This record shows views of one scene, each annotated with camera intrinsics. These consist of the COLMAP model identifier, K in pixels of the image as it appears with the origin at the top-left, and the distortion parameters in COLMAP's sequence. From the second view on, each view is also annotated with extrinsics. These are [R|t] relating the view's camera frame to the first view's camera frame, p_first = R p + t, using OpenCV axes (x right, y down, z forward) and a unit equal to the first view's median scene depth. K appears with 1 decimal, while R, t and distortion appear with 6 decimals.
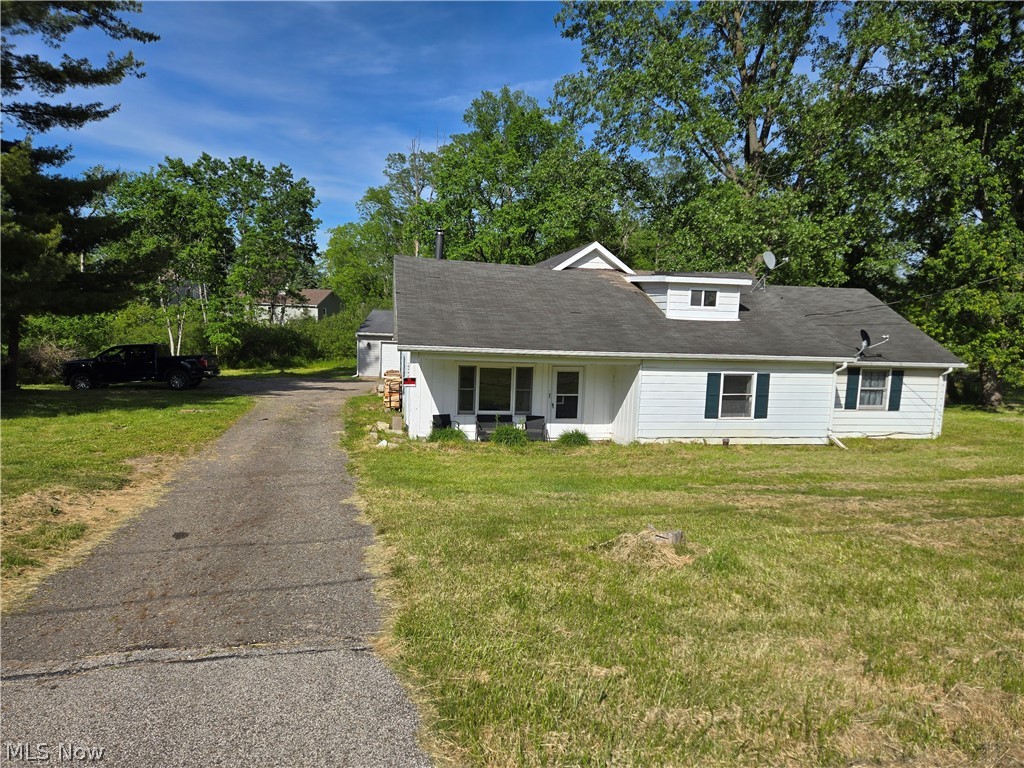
lens RADIAL K [[680.9, 0, 509.4], [0, 680.9, 397.9], [0, 0, 1]] dist [0.069843, -0.065223]
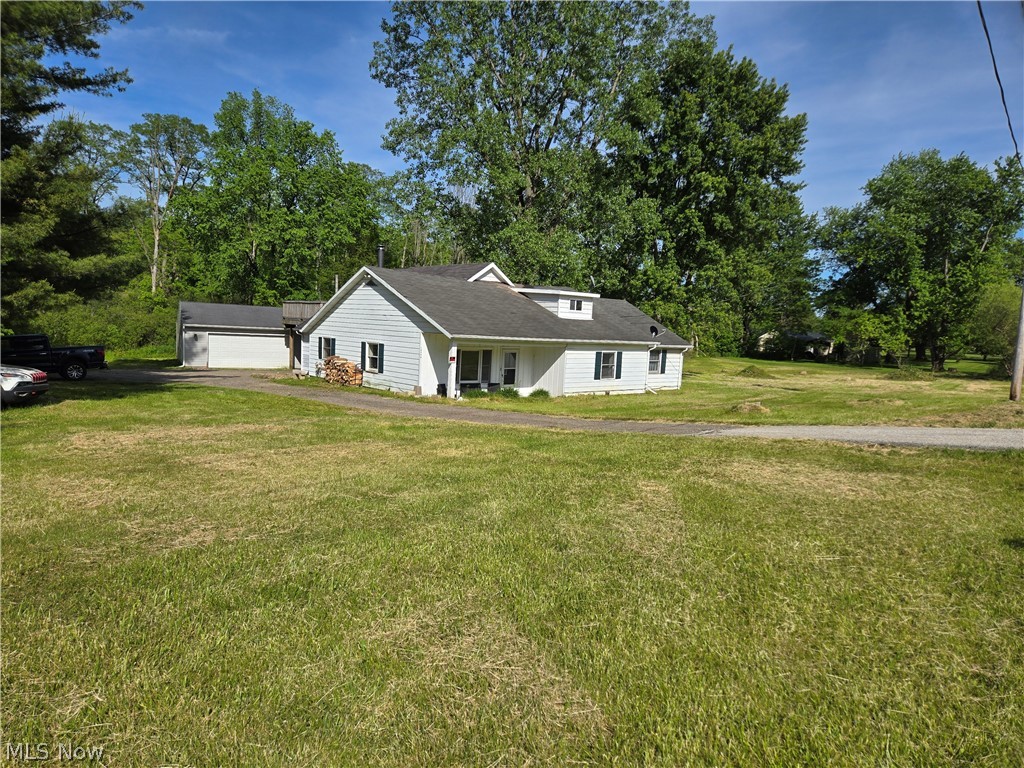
lens RADIAL K [[671.5, 0, 505.9], [0, 671.5, 401.2], [0, 0, 1]] dist [0.064011, -0.057453]
pose [[0.864048, -0.049348, 0.500985, -0.641830], [0.041409, 0.998778, 0.026963, 0.026646], [-0.501703, -0.002552, 0.865036, -0.259189]]
